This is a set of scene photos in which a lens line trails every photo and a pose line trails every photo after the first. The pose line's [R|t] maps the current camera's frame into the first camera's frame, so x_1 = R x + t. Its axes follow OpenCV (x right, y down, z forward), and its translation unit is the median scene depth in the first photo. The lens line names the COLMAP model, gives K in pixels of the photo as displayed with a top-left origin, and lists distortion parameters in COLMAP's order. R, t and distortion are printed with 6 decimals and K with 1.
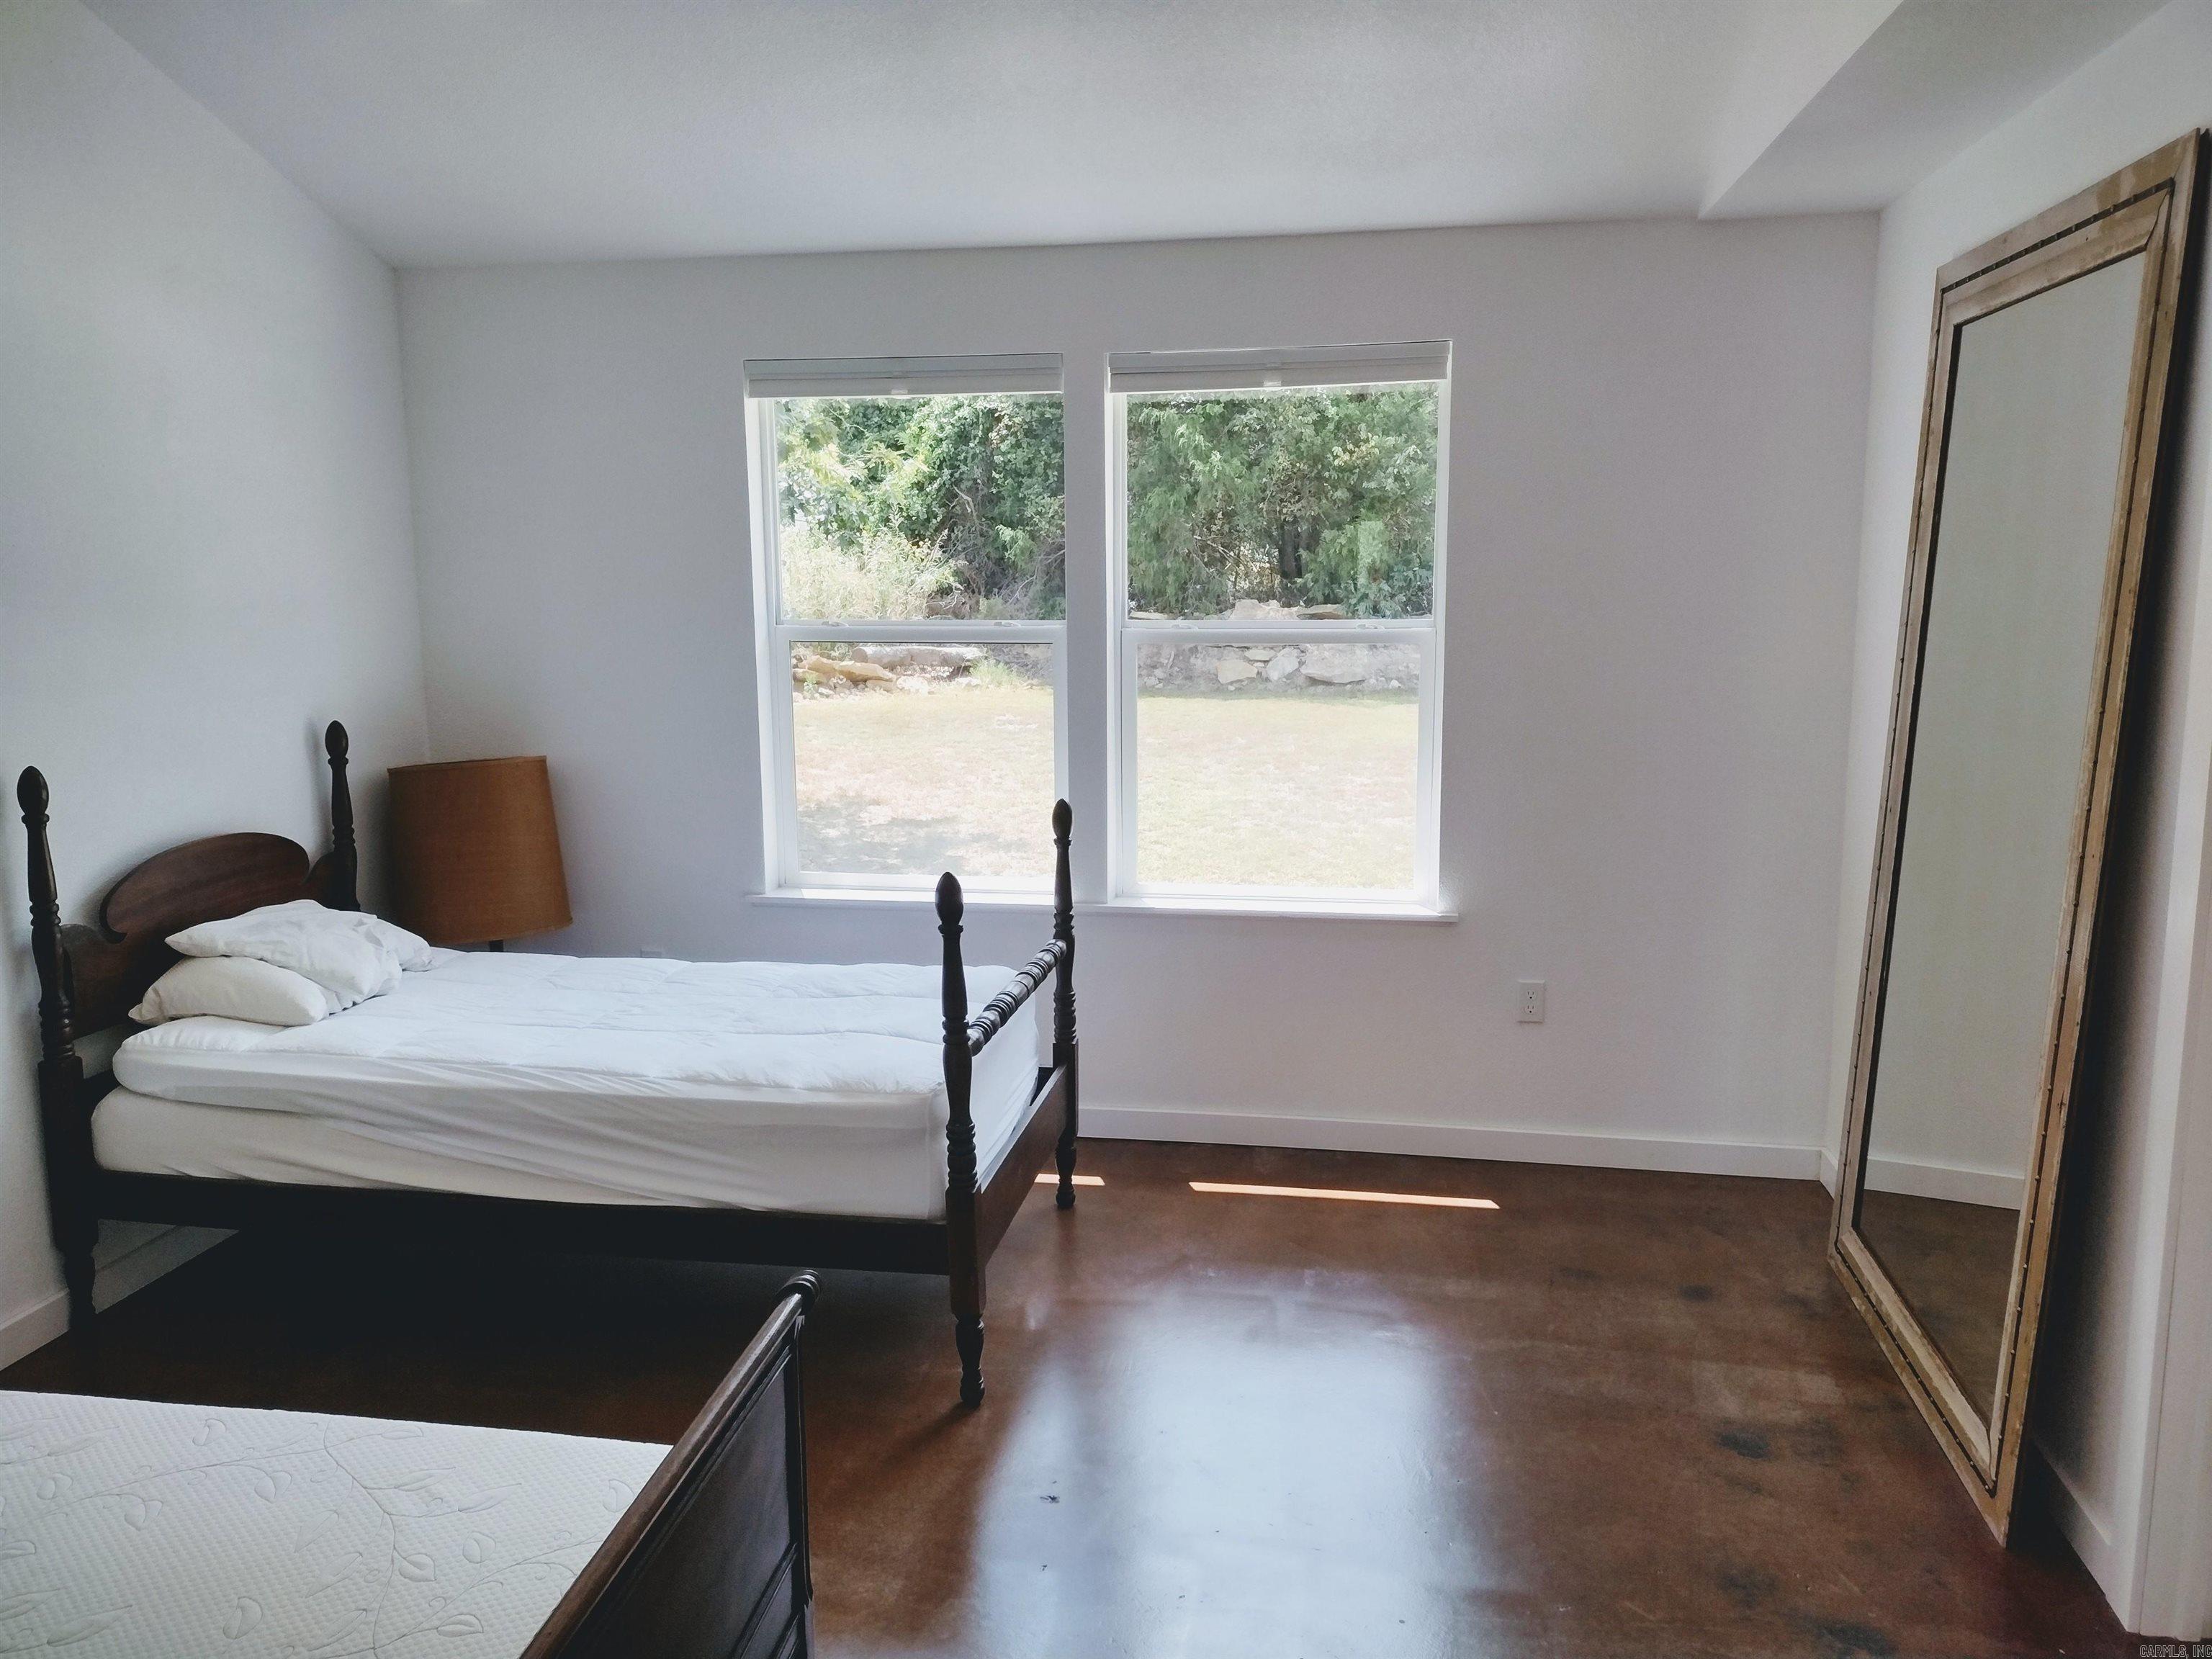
lens RADIAL K [[1648.6, 0, 1100.5], [0, 1648.6, 833.2], [0, 0, 1]] dist [0.053563, -0.070343]
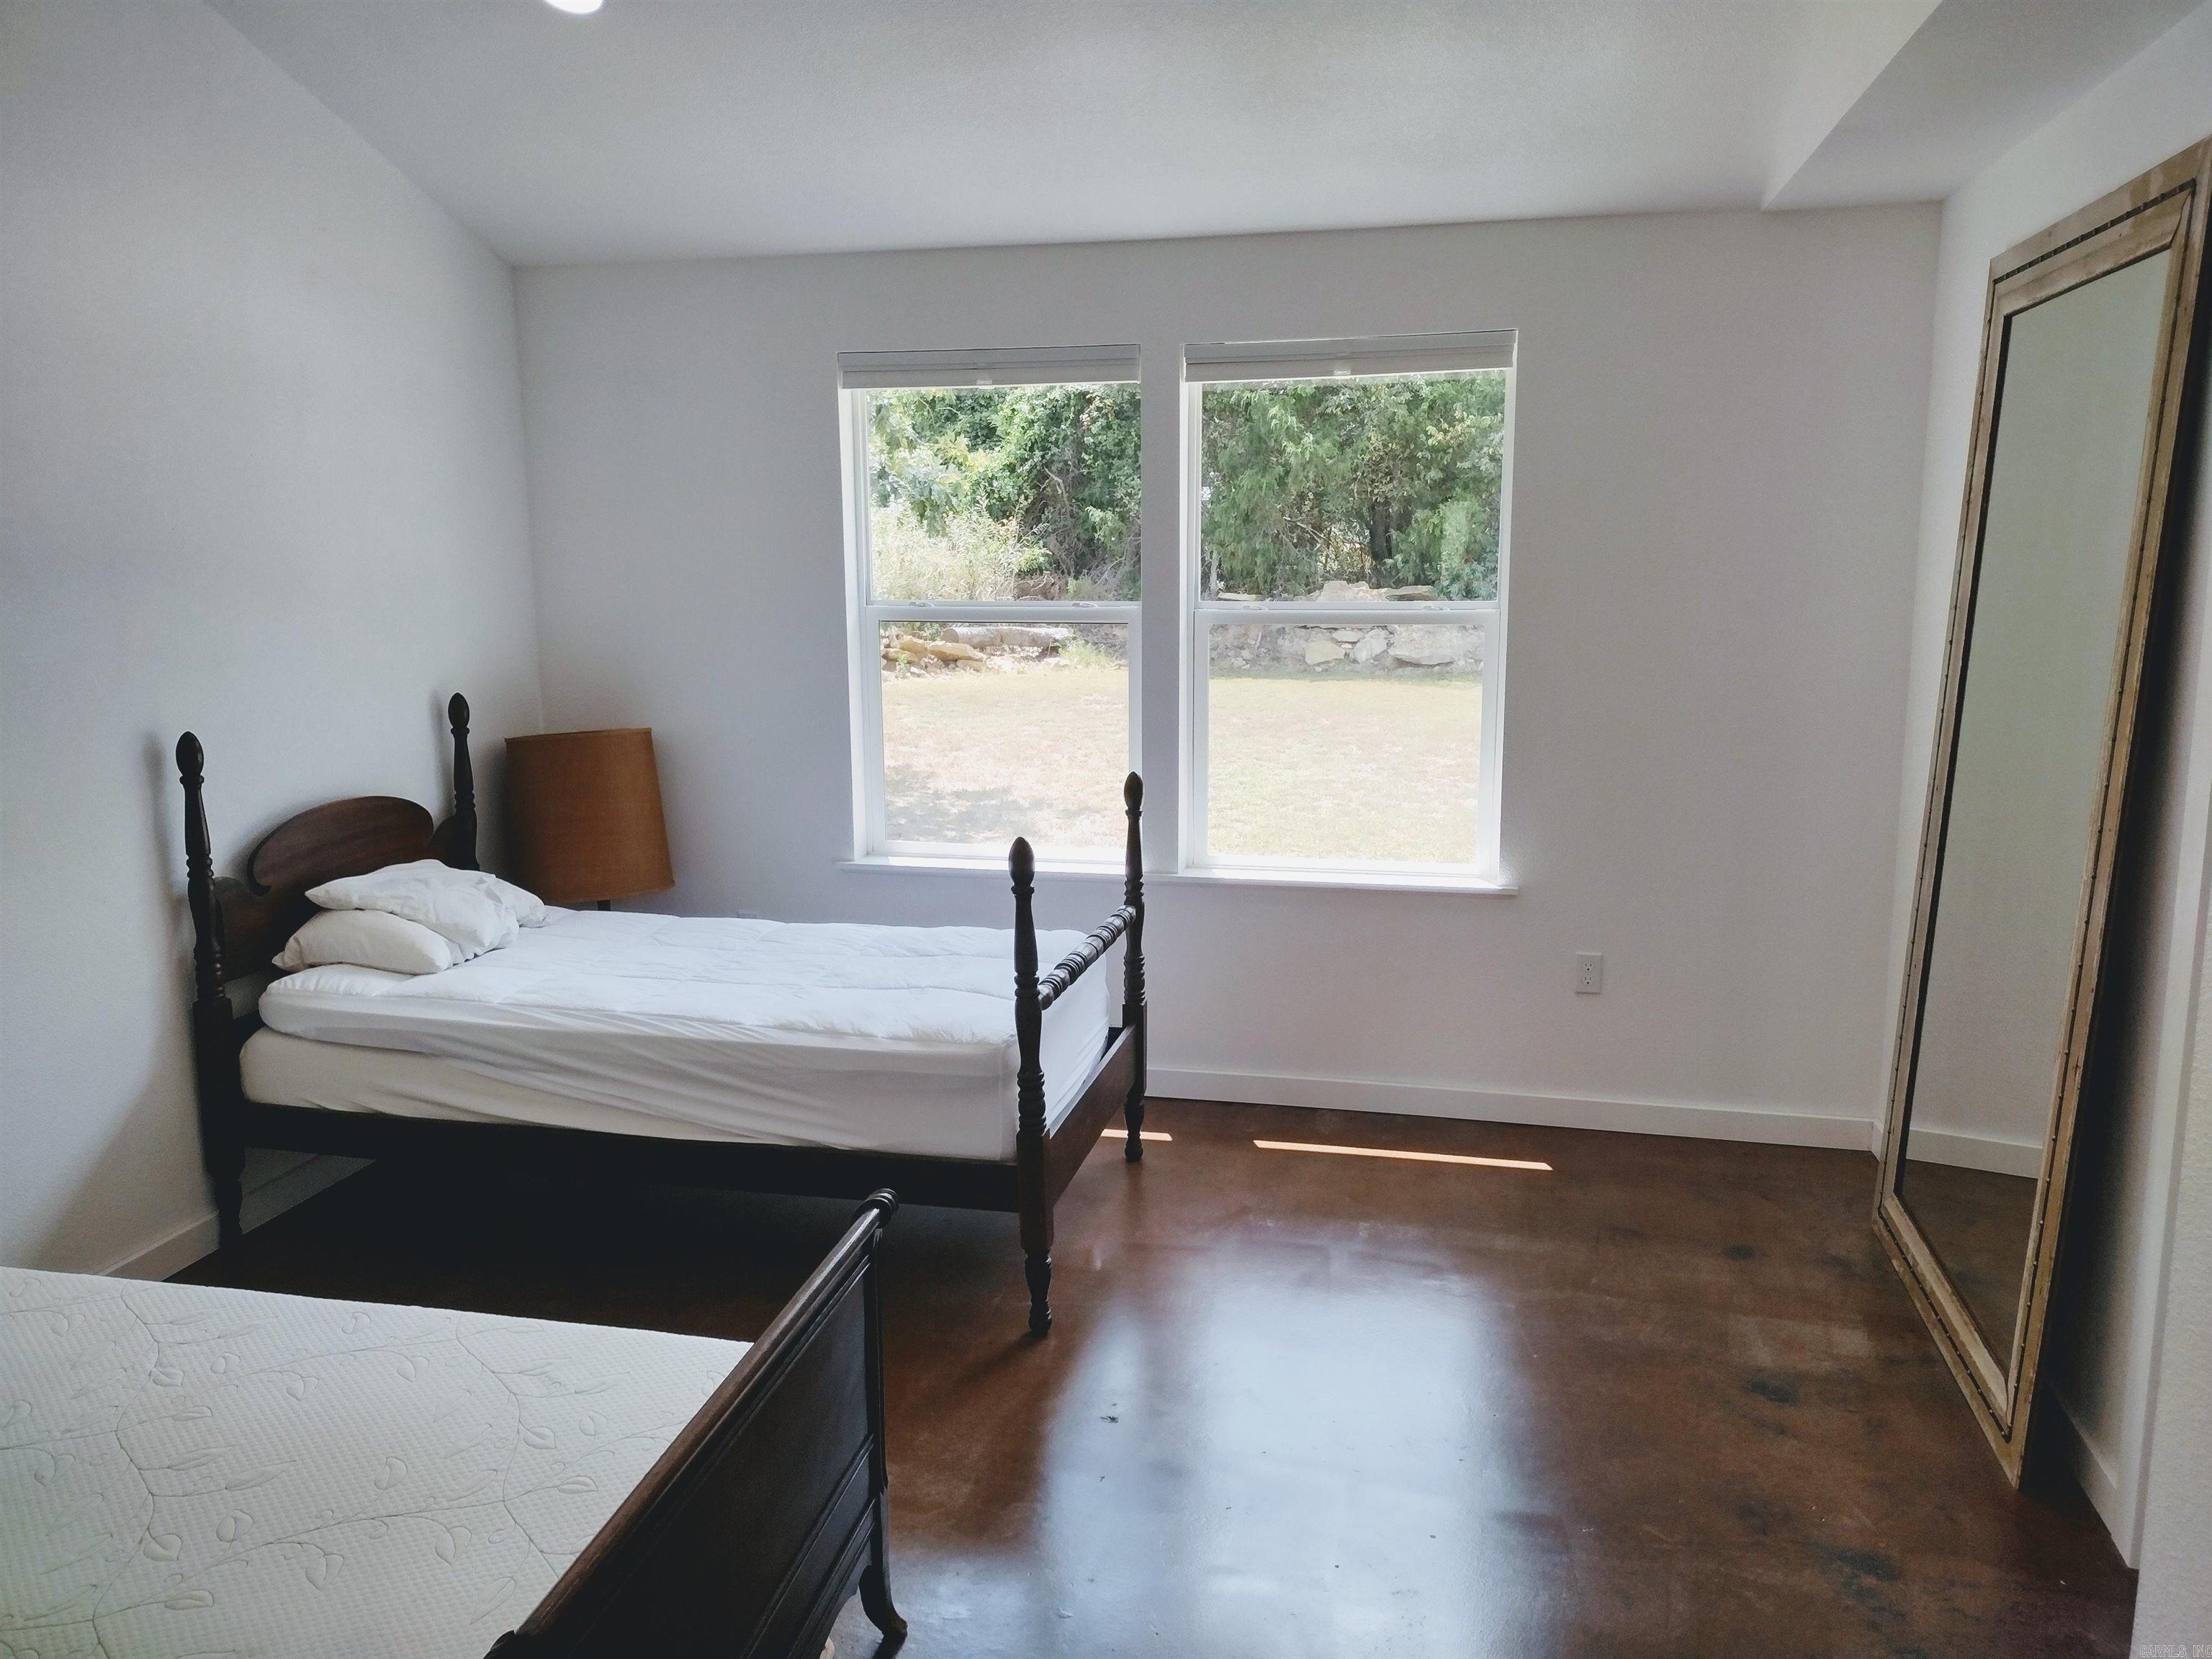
lens RADIAL K [[1648.6, 0, 1100.7], [0, 1648.6, 834.8], [0, 0, 1]] dist [0.053563, -0.070343]
pose [[0.998489, 0.010557, -0.053936, 0.014907], [-0.009887, 0.999871, 0.012677, 0.007286], [0.054063, -0.012125, 0.998464, -0.057607]]
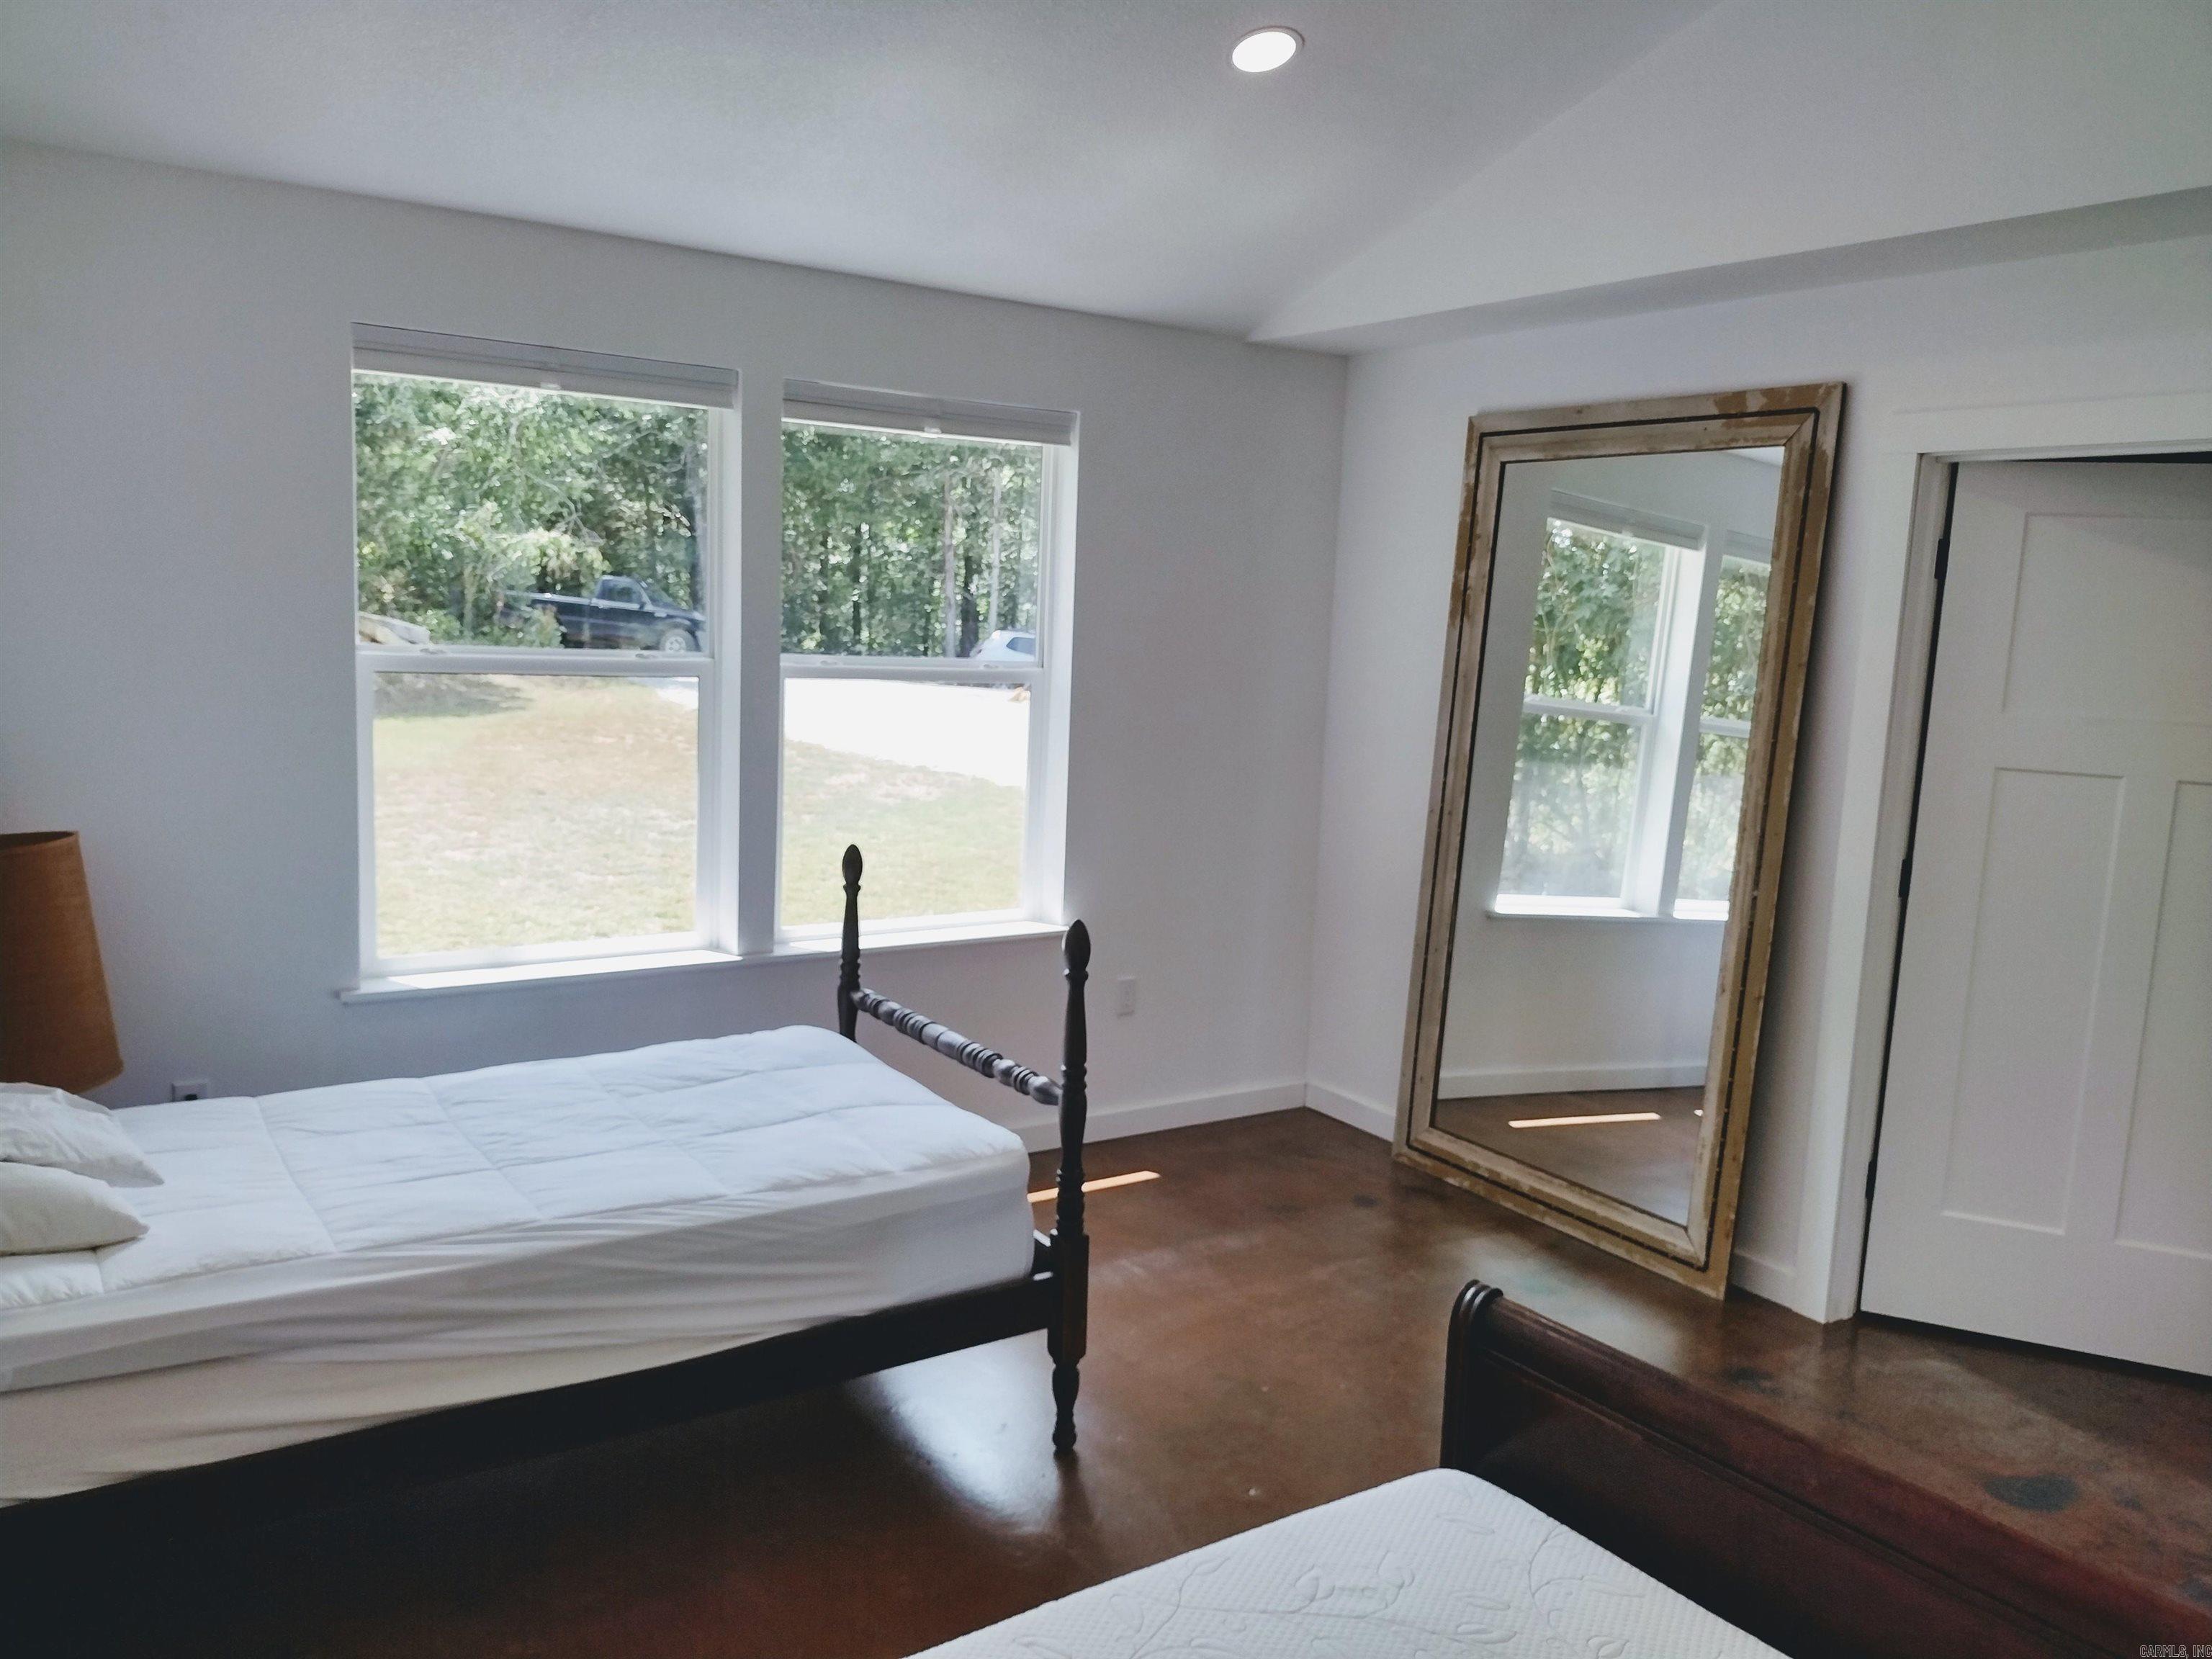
lens RADIAL K [[1648.6, 0, 1121.0], [0, 1648.6, 838.9], [0, 0, 1]] dist [0.053563, -0.070343]
pose [[0.721423, -0.060443, 0.689852, -0.674180], [0.062095, 0.997817, 0.022490, -0.041597], [-0.689705, 0.026611, 0.723601, 0.224652]]
